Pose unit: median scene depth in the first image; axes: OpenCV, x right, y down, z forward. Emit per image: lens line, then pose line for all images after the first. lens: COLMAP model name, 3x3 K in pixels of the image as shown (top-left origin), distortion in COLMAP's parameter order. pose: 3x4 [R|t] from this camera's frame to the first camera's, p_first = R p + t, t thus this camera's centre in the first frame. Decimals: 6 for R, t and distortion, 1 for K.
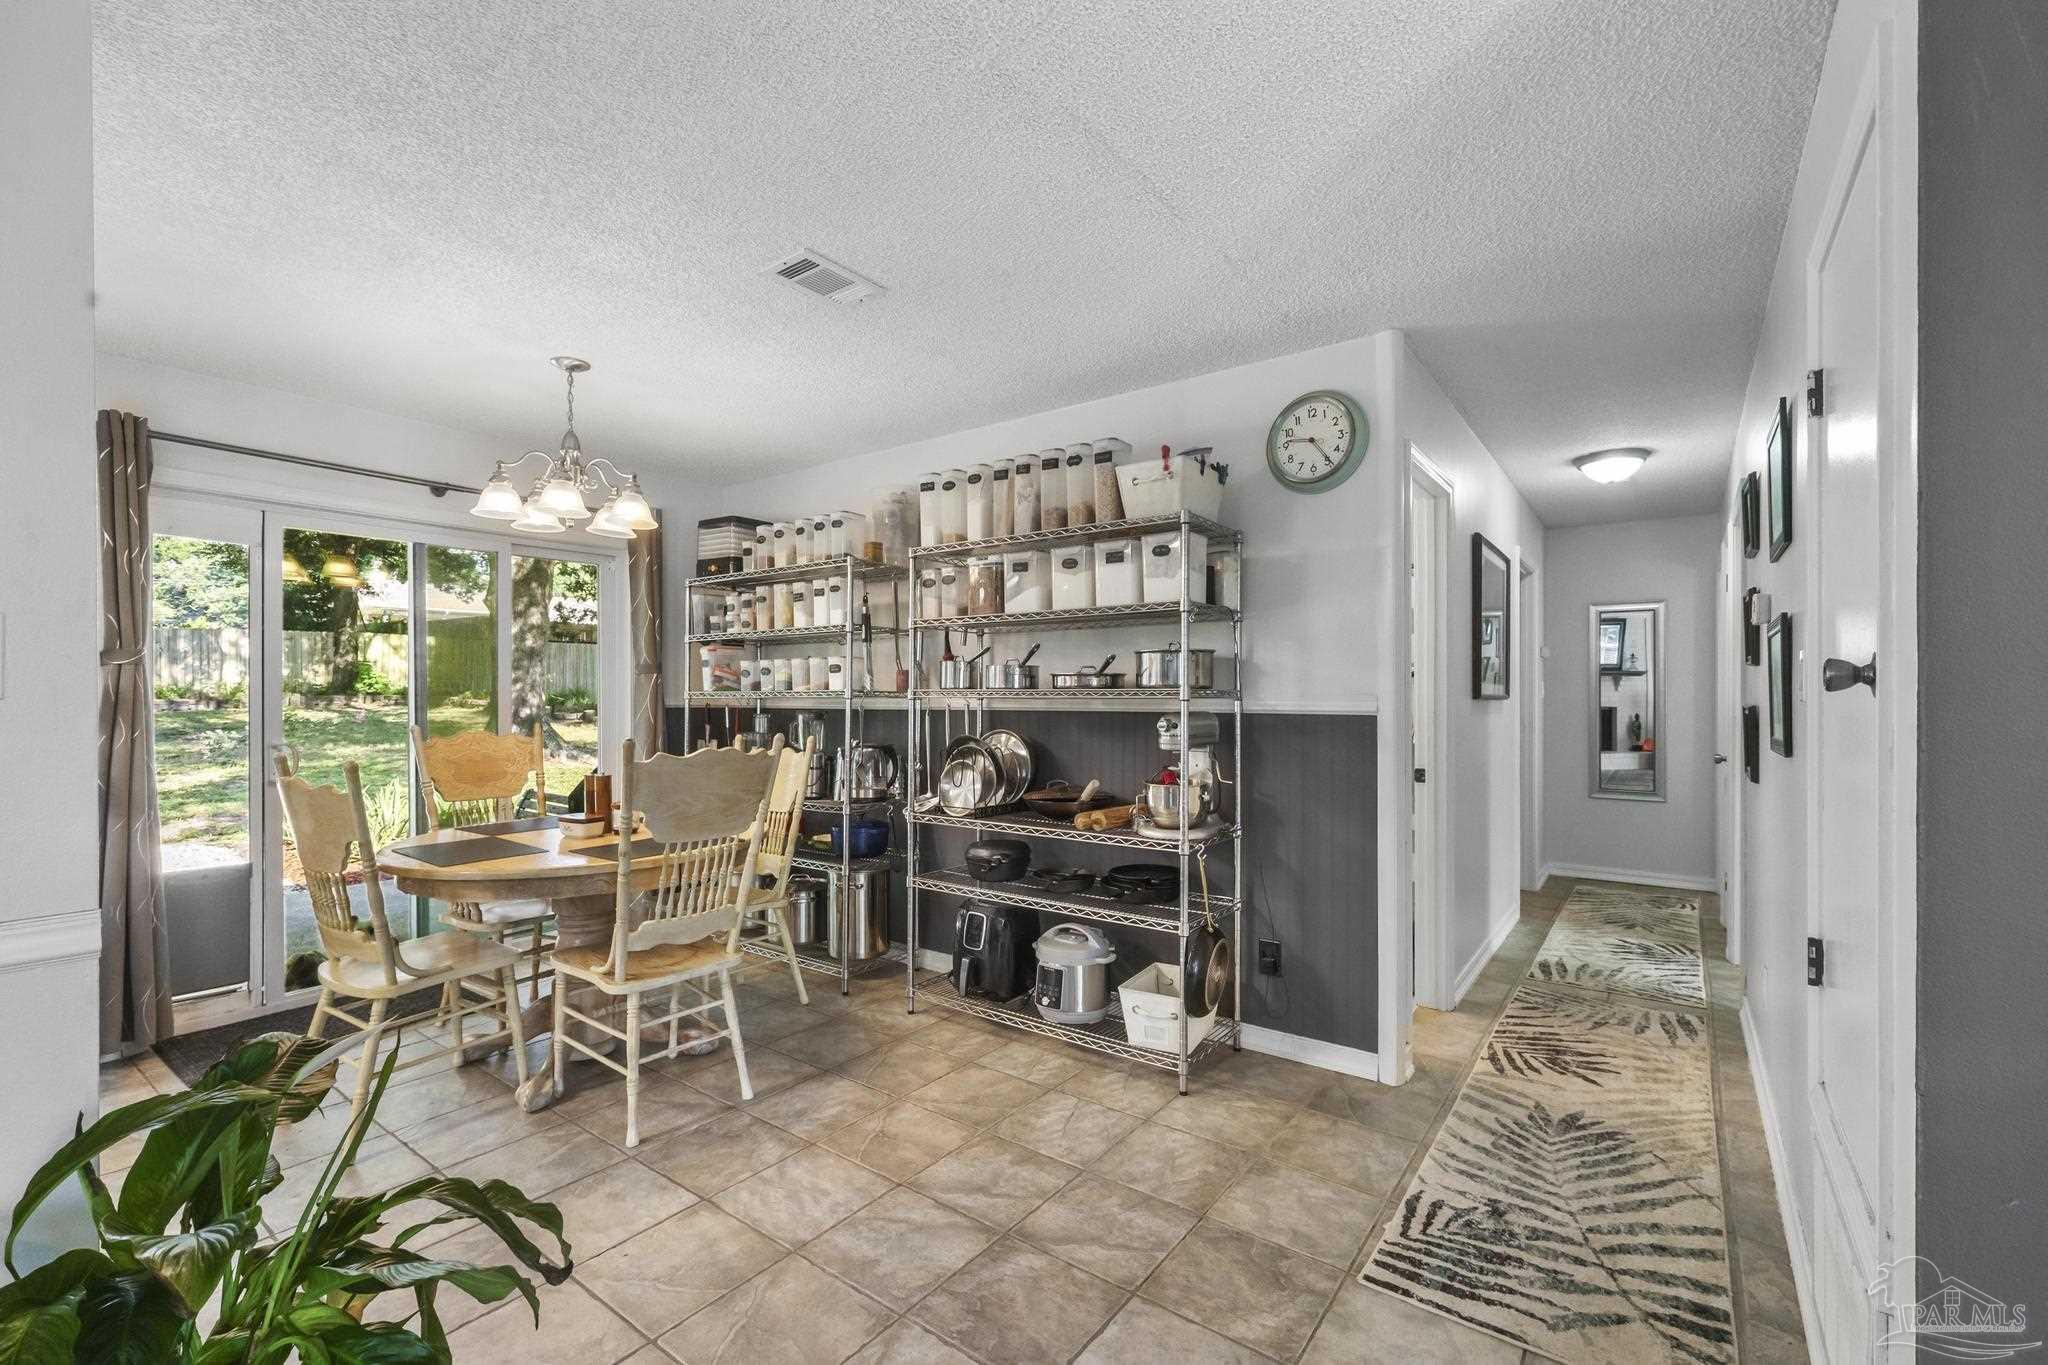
lens RADIAL K [[874.1, 0, 1035.1], [0, 874.1, 683.8], [0, 0, 1]] dist [-0.030742, 0.009214]
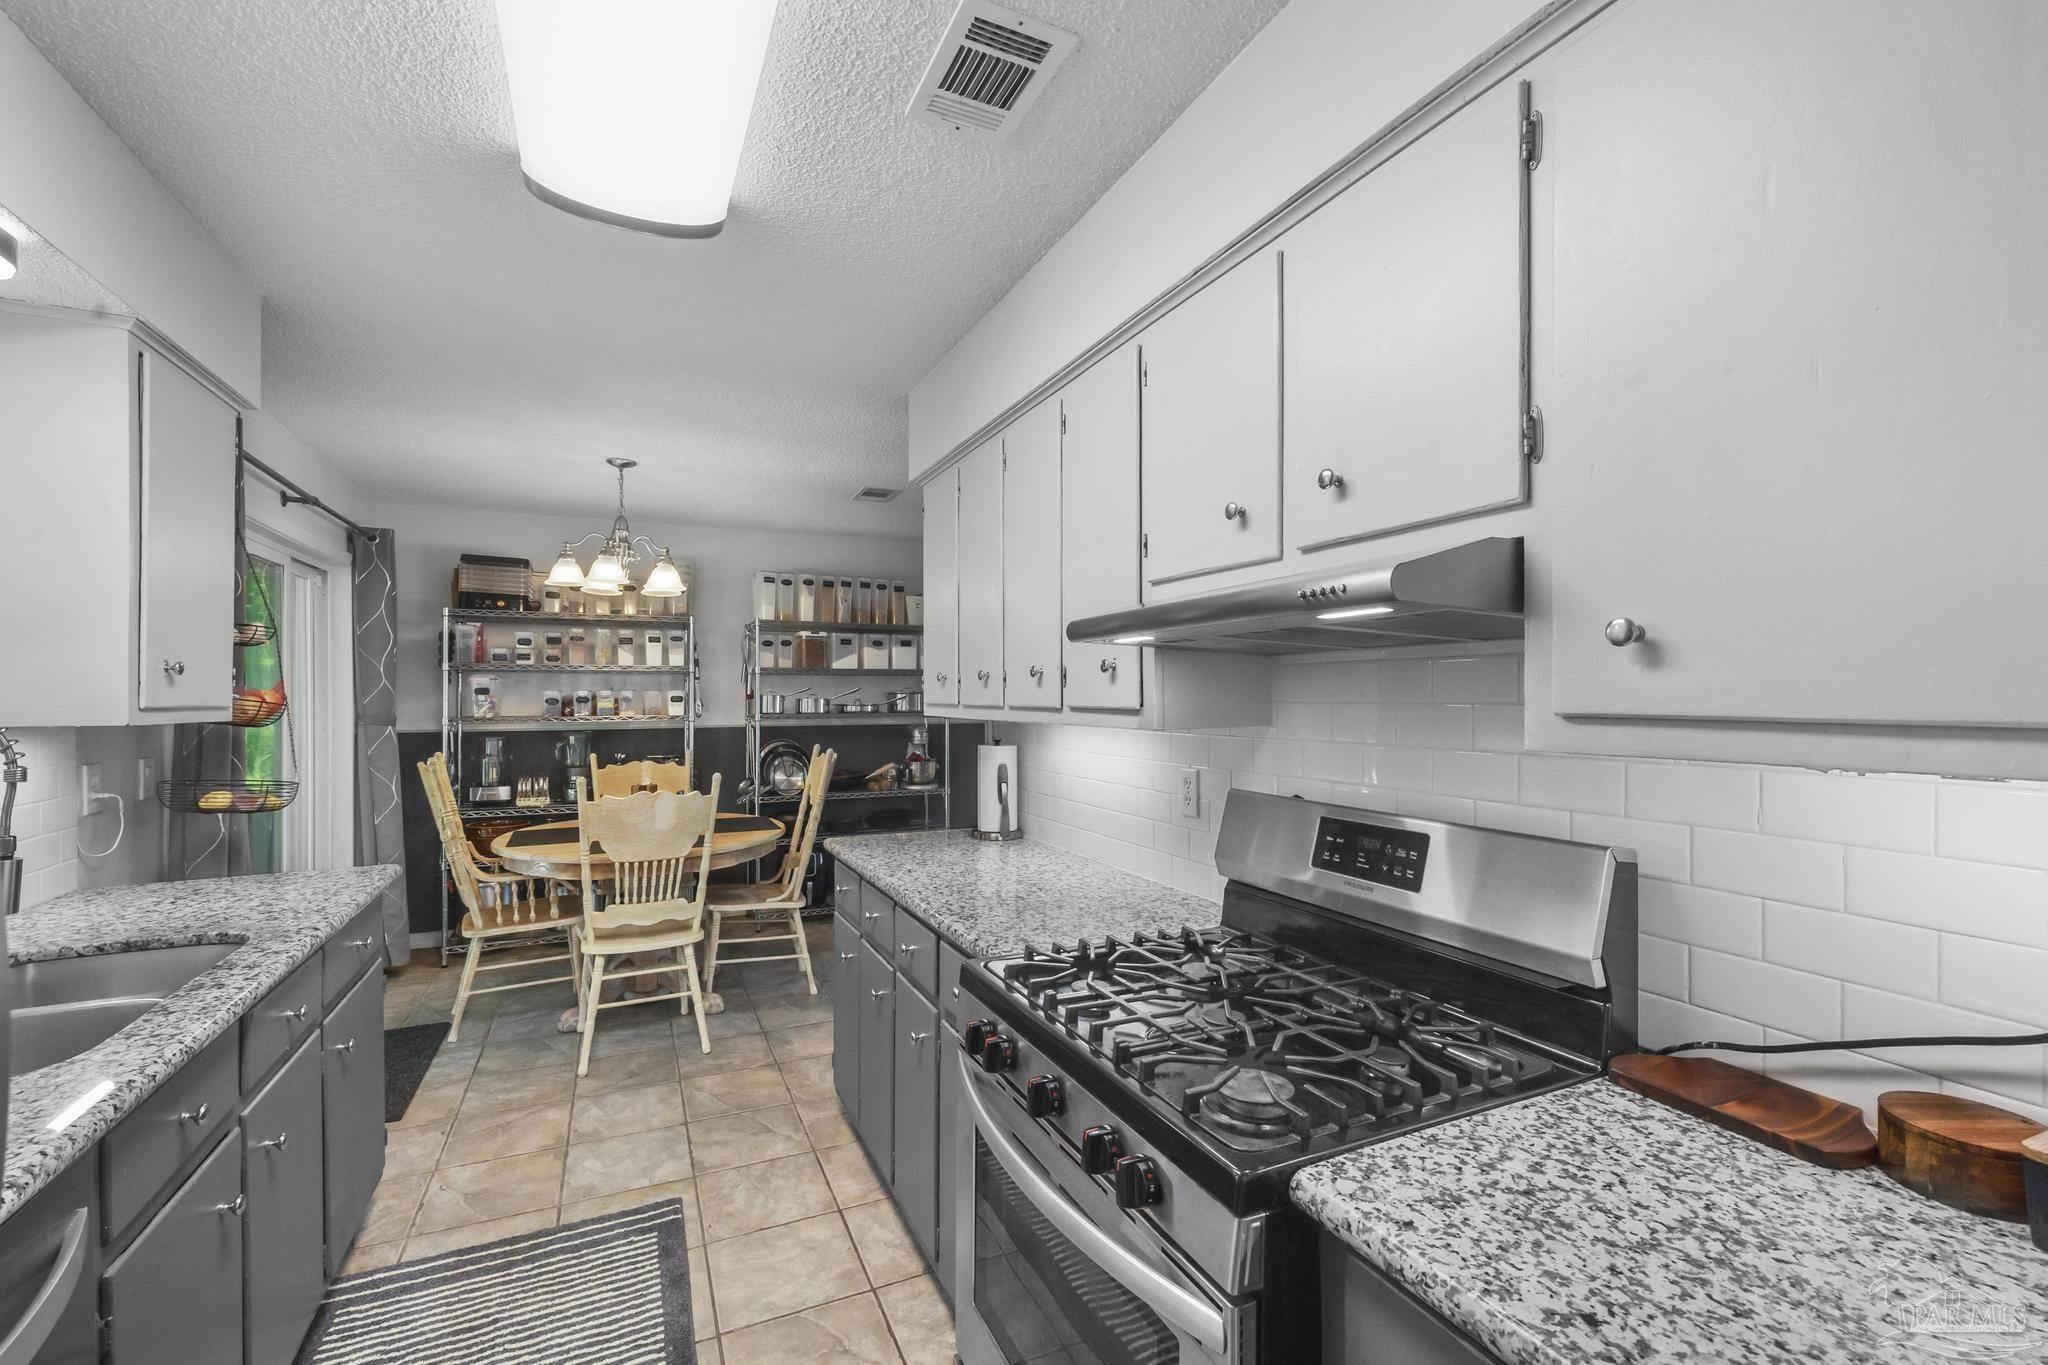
lens RADIAL K [[874.1, 0, 1027.7], [0, 874.1, 695.6], [0, 0, 1]] dist [-0.030742, 0.009214]
pose [[0.476348, 0.003130, 0.879251, -1.326755], [-0.010428, 0.999943, 0.002090, -0.036506], [-0.879195, -0.010164, 0.476354, -0.121012]]
